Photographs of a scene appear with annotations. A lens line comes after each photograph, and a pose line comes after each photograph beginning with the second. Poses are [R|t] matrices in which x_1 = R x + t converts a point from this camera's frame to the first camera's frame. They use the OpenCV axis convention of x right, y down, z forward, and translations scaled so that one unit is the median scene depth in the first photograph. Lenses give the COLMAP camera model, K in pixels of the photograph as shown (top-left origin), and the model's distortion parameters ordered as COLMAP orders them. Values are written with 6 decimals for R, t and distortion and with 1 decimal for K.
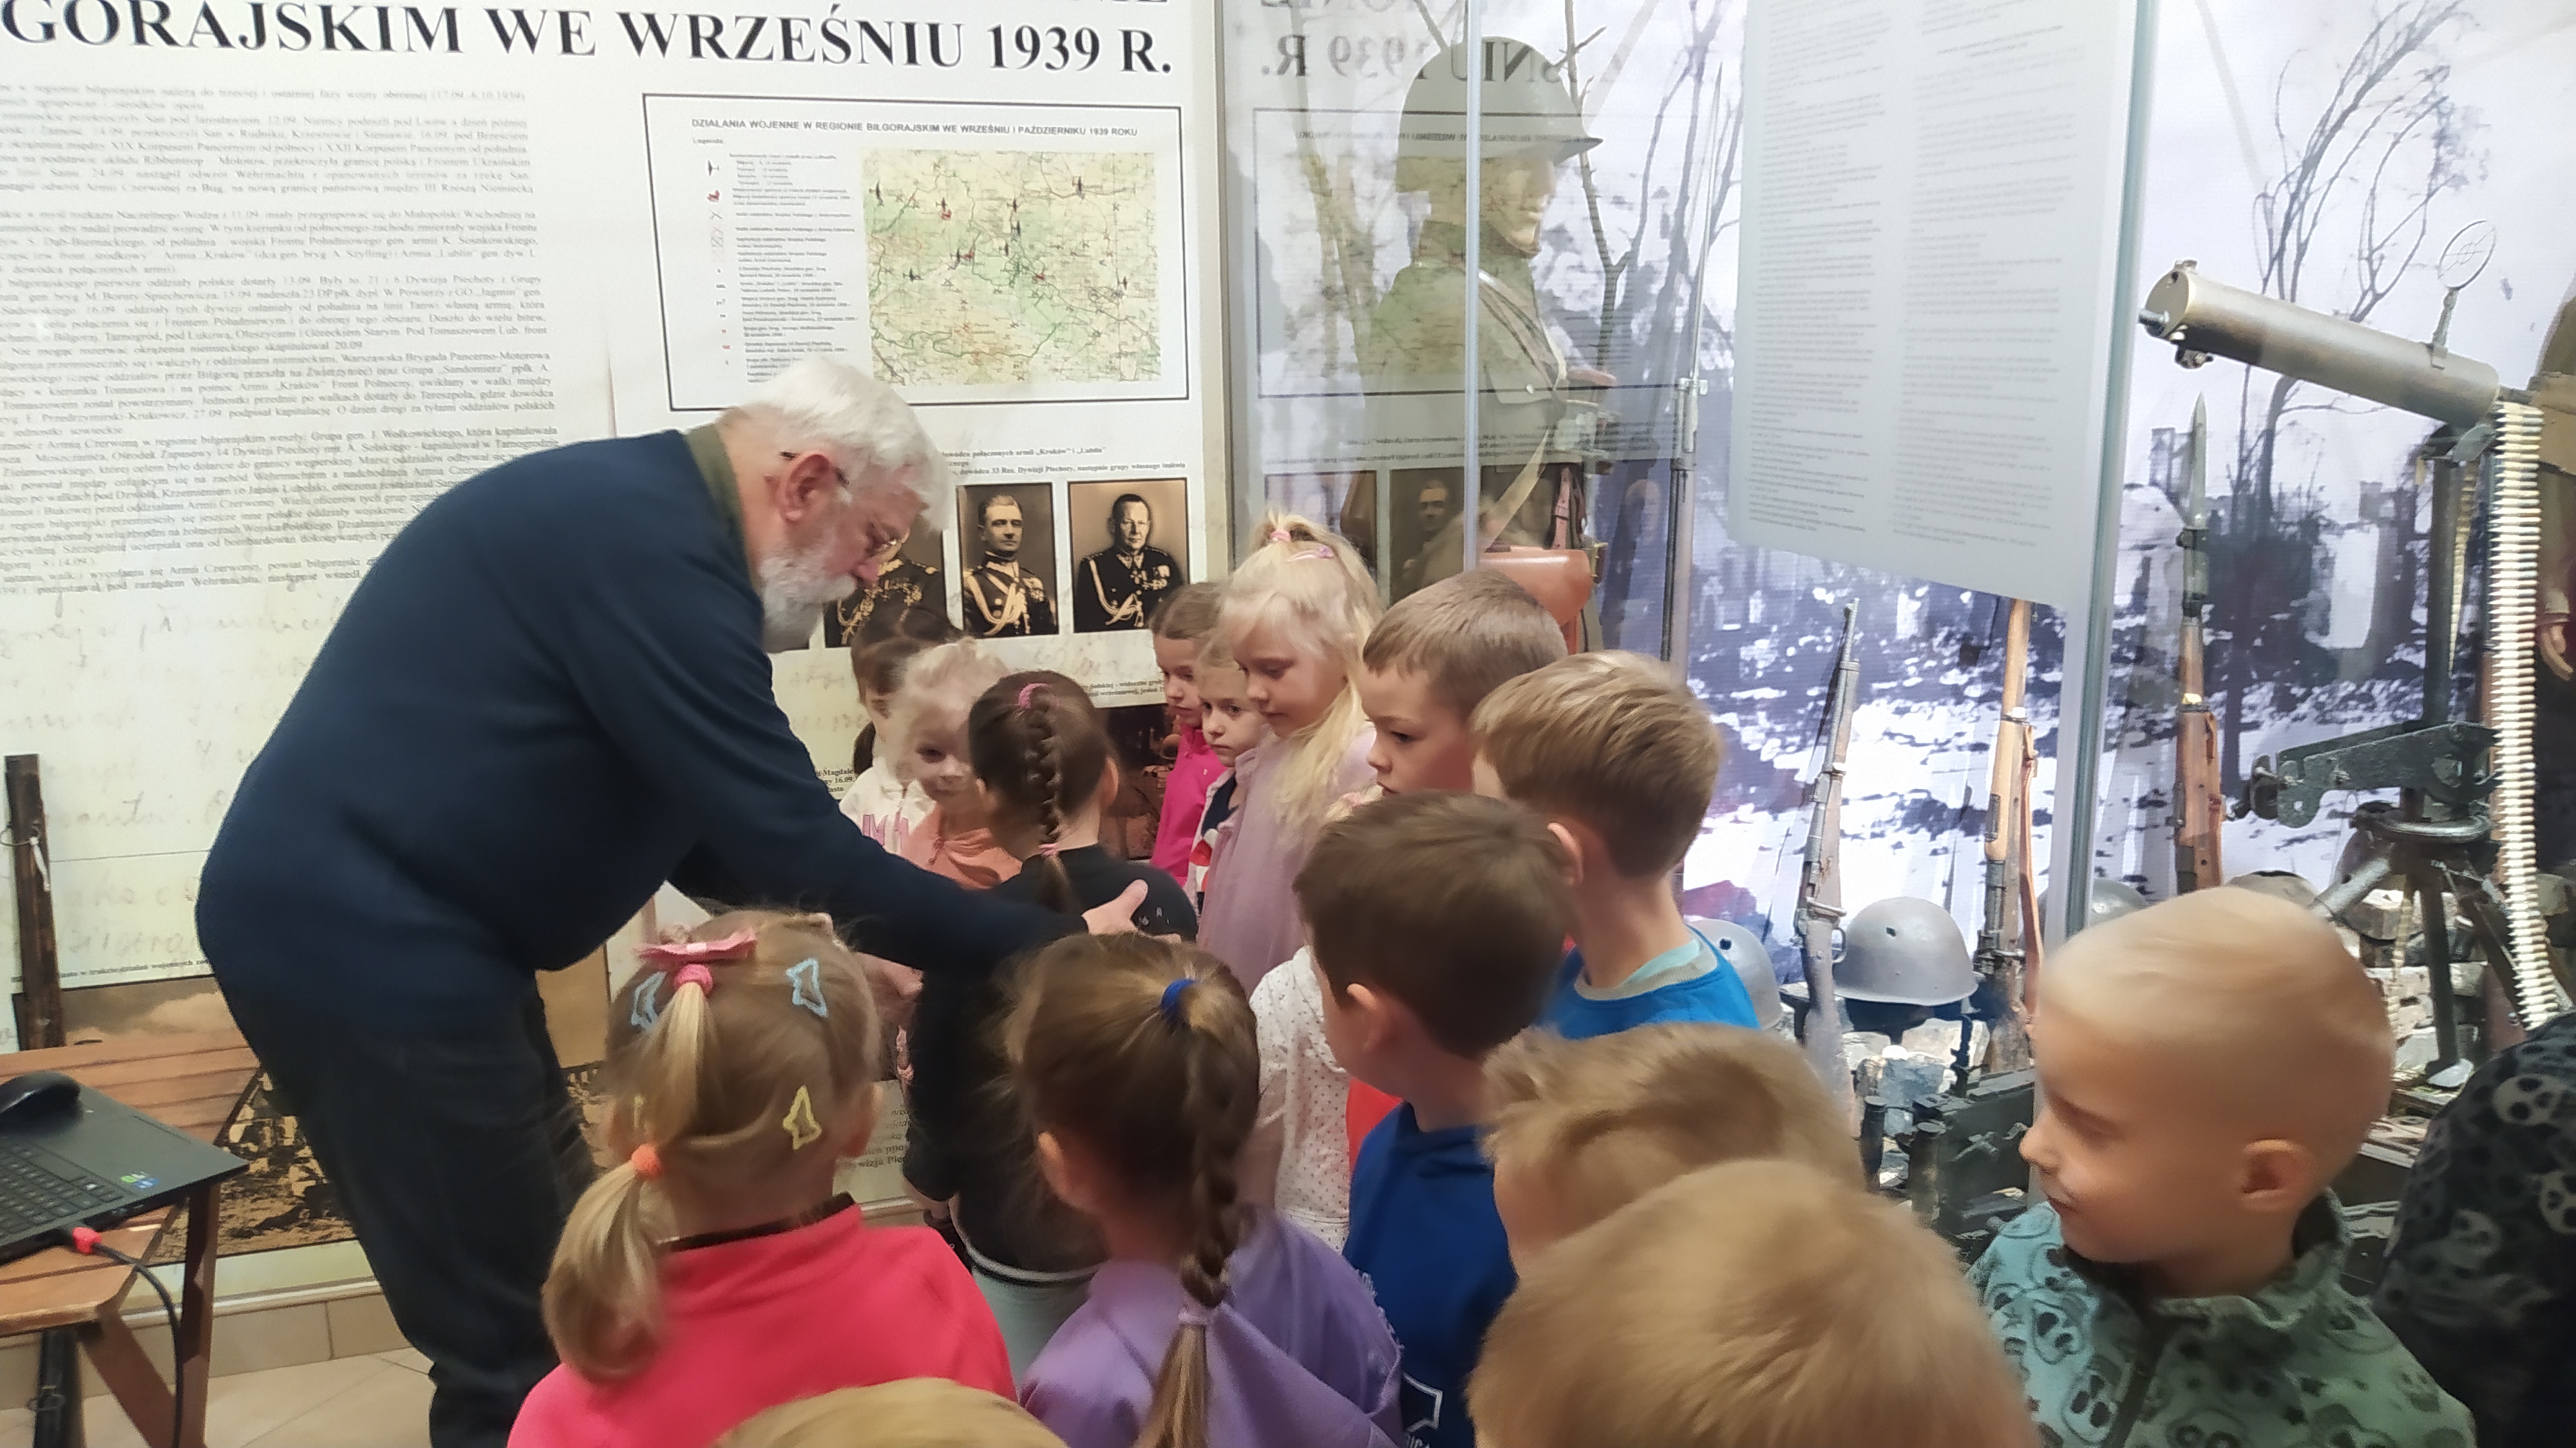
lens RADIAL K [[1996.6, 0, 1279.2], [0, 1996.6, 731.9], [0, 0, 1]] dist [0.102669, -0.172747]
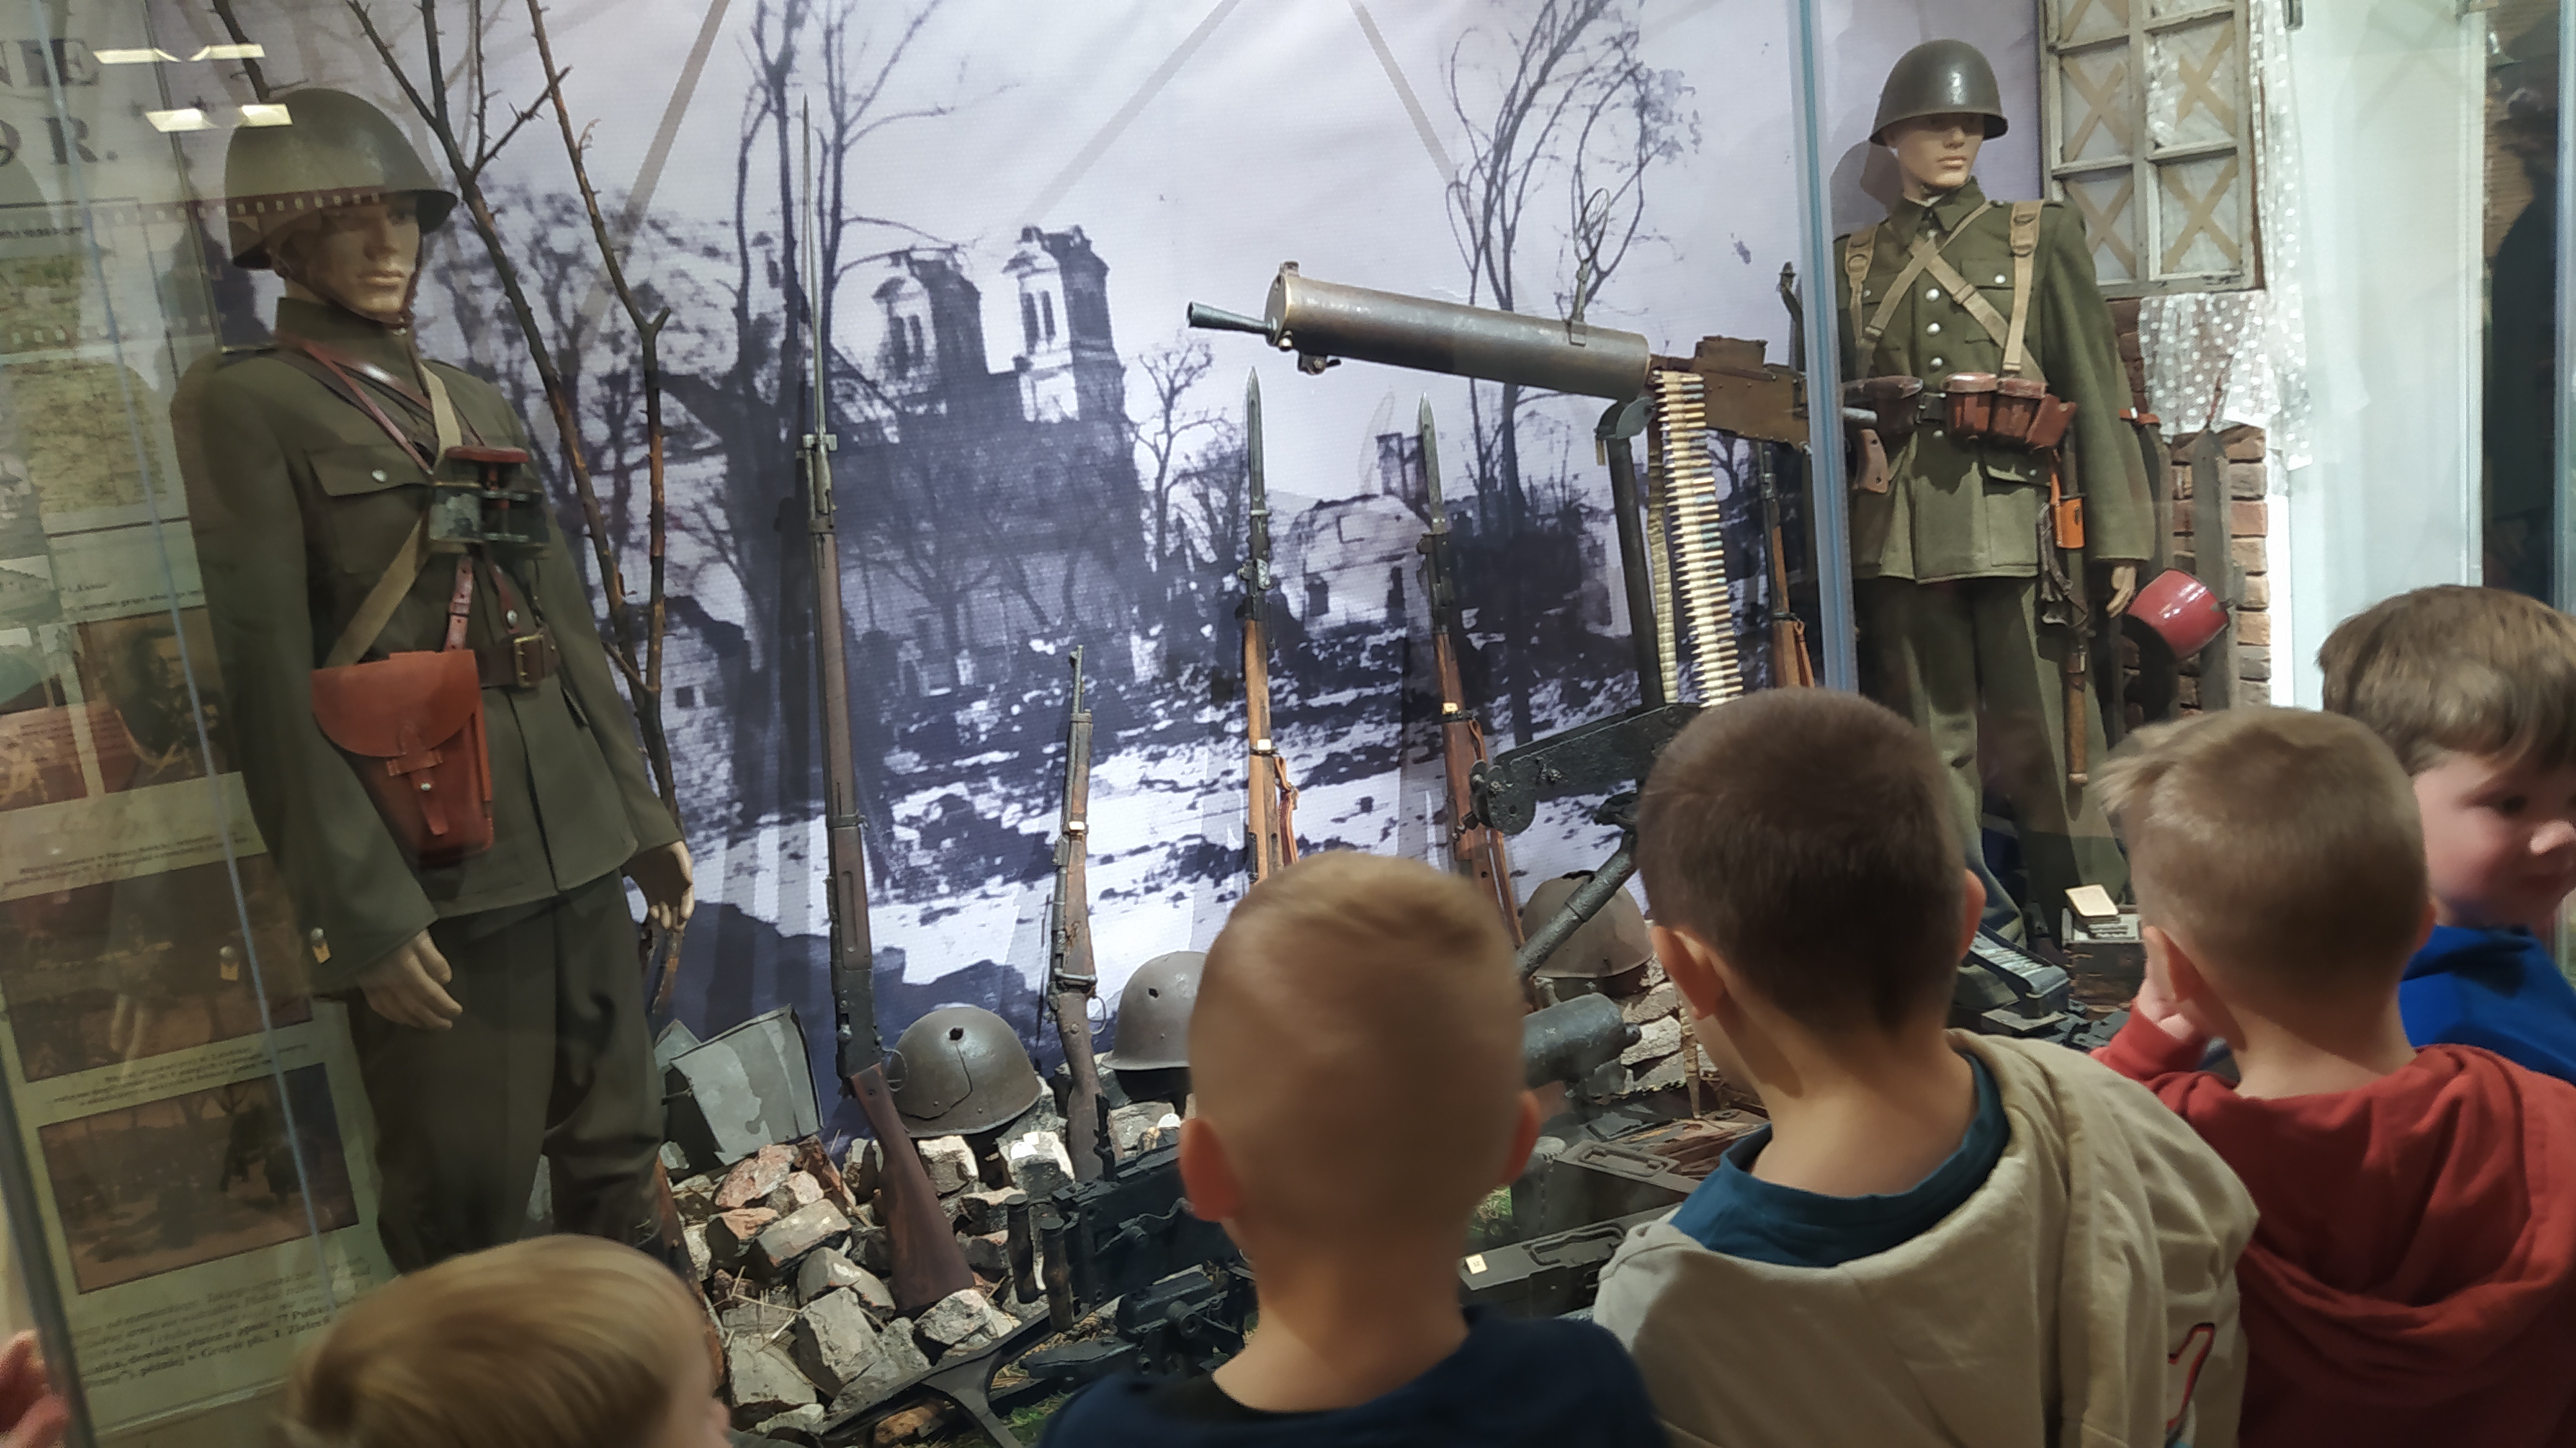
lens RADIAL K [[1996.6, 0, 1279.2], [0, 1996.6, 731.9], [0, 0, 1]] dist [0.102669, -0.172747]
pose [[0.988554, -0.119613, 0.091943, 0.284150], [0.121870, 0.992358, -0.019321, 0.003296], [-0.088929, 0.030305, 0.995577, 0.058449]]
